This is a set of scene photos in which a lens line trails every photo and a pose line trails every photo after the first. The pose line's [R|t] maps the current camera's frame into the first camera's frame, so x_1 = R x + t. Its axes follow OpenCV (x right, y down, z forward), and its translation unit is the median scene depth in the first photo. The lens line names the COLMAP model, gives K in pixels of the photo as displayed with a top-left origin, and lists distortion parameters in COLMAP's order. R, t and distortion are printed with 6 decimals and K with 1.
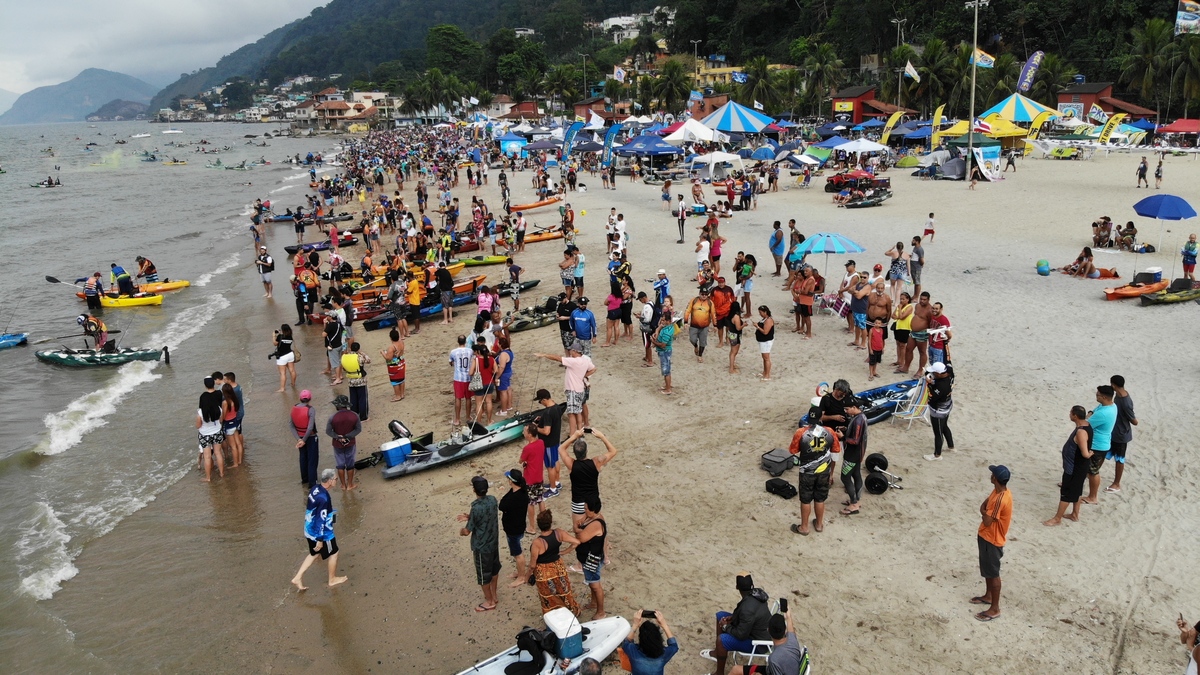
lens RADIAL K [[886.1, 0, 607.1], [0, 886.1, 337.4], [0, 0, 1]] dist [0.029488, -0.134477]
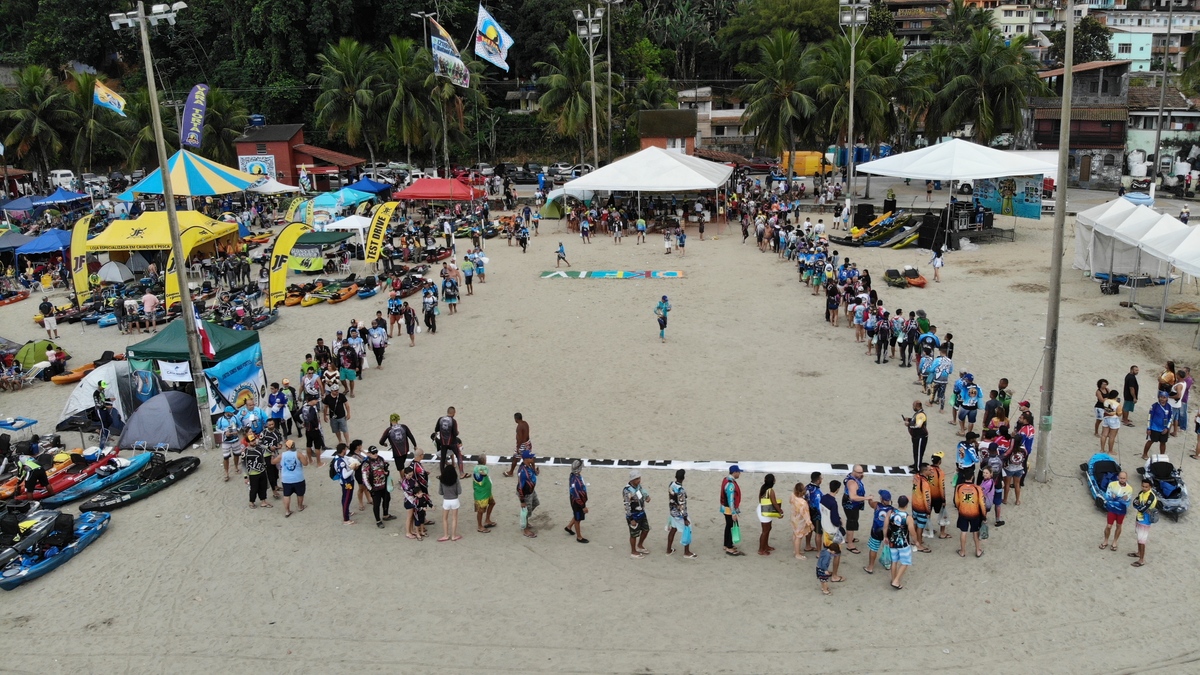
lens RADIAL K [[886.1, 0, 596.7], [0, 886.1, 337.0], [0, 0, 1]] dist [0.029488, -0.134477]
pose [[0.624106, -0.199043, 0.755562, 0.170203], [0.205947, 0.974718, 0.086662, -0.175968], [-0.753710, 0.101520, 0.649319, 0.463354]]
